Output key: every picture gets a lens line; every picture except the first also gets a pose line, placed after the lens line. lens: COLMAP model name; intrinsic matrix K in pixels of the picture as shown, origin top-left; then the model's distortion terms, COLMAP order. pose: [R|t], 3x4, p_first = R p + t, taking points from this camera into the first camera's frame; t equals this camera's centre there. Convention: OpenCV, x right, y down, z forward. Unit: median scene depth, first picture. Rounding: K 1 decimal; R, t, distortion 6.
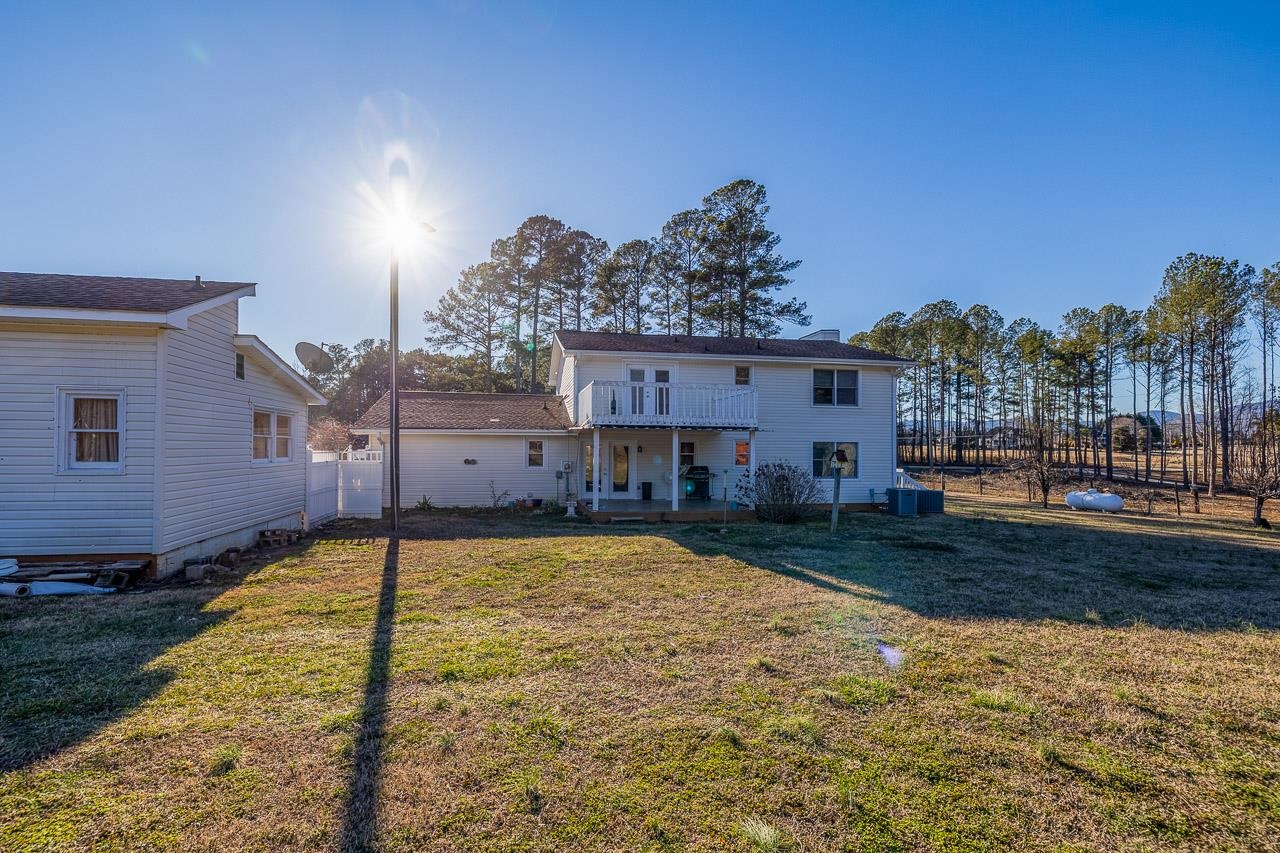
lens RADIAL K [[575.8, 0, 640.0], [0, 575.8, 426.5], [0, 0, 1]] dist [0.001221, 0.000127]
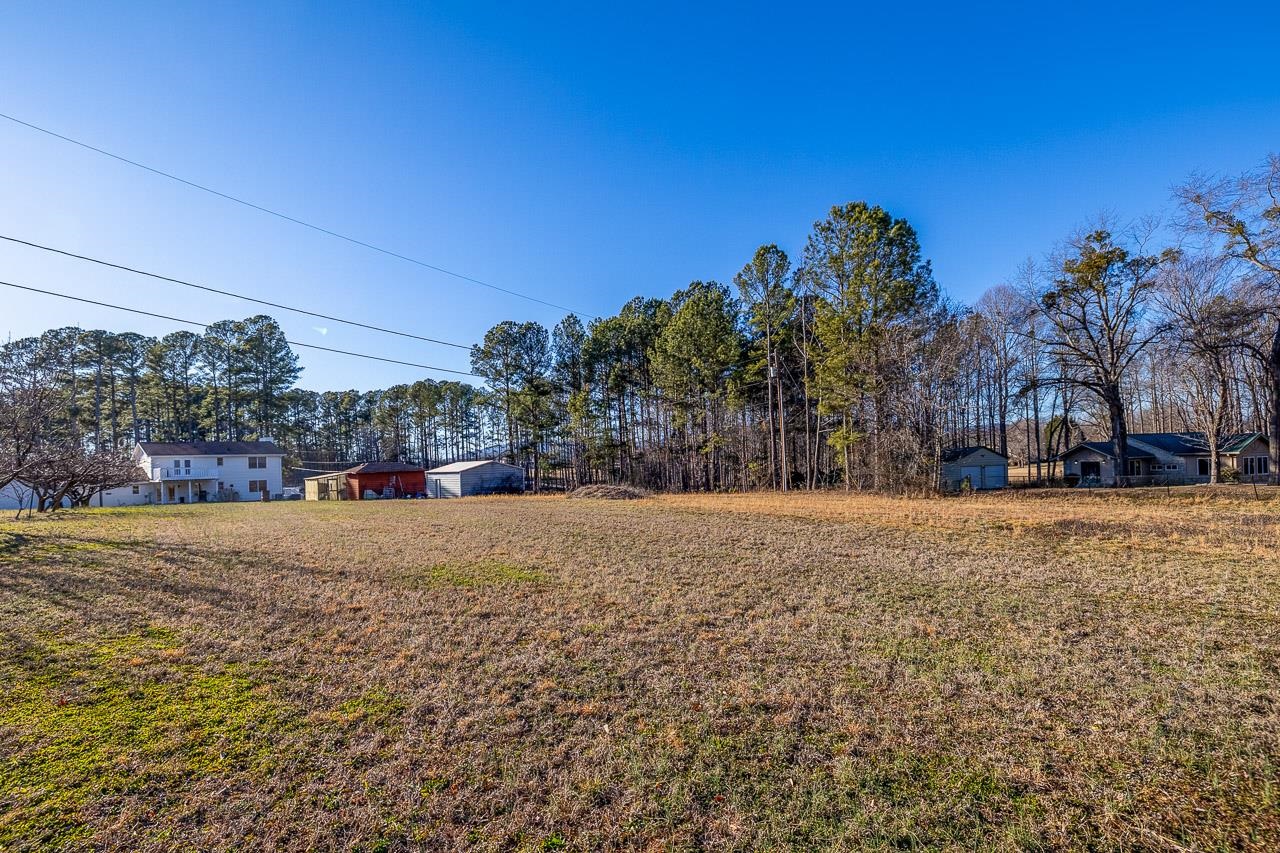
lens RADIAL K [[571.4, 0, 606.0], [0, 571.4, 456.3], [0, 0, 1]] dist [0.002317, 0.000347]
pose [[0.819529, -0.027426, 0.572380, 0.040202], [0.020464, 0.999618, 0.018597, -0.042089], [-0.572672, -0.003527, 0.819777, -0.897823]]
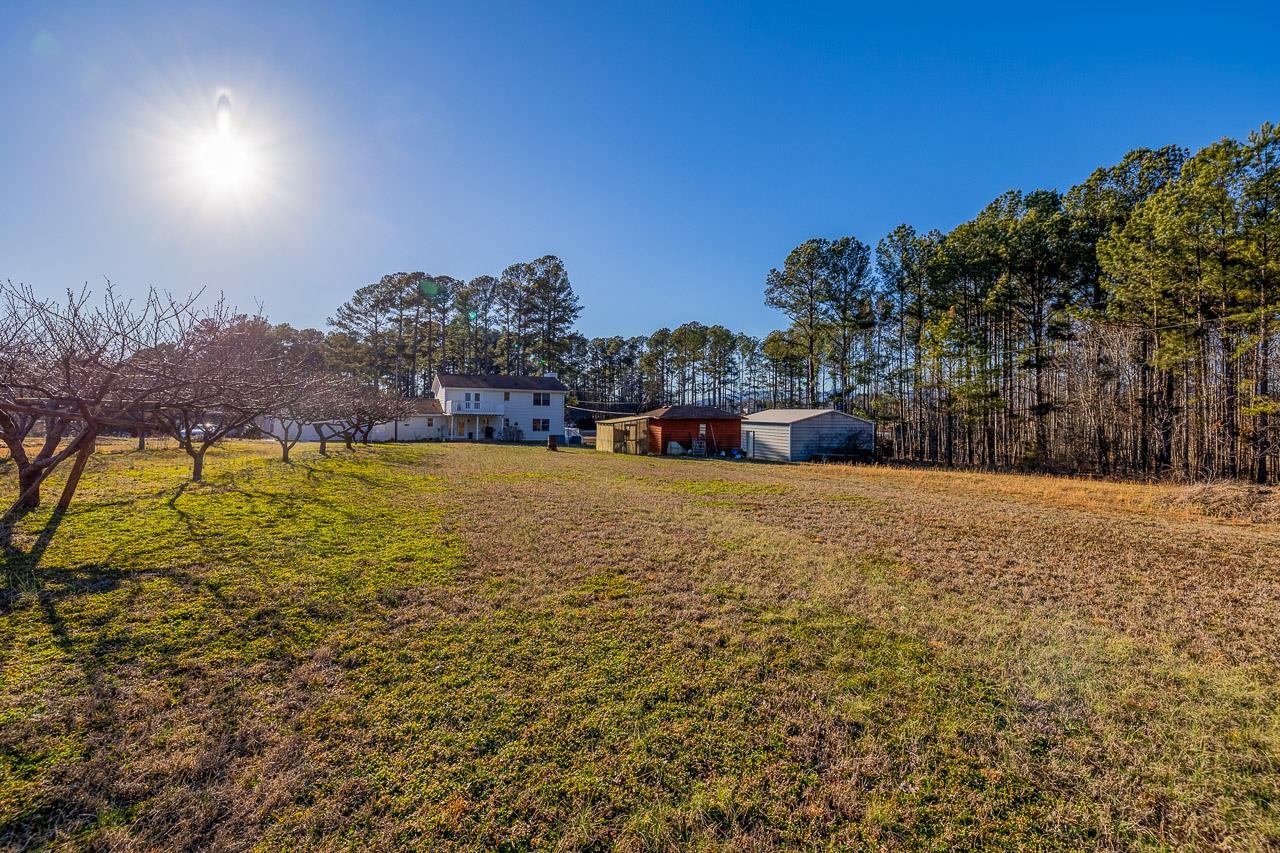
lens RADIAL K [[539.3, 0, 638.0], [0, 539.3, 407.2], [0, 0, 1]] dist [0.000363, 0.000047]
pose [[0.969382, 0.012647, 0.245231, 0.051277], [-0.019060, 0.999535, 0.023798, -0.035392], [-0.244816, -0.027743, 0.969173, -0.586543]]
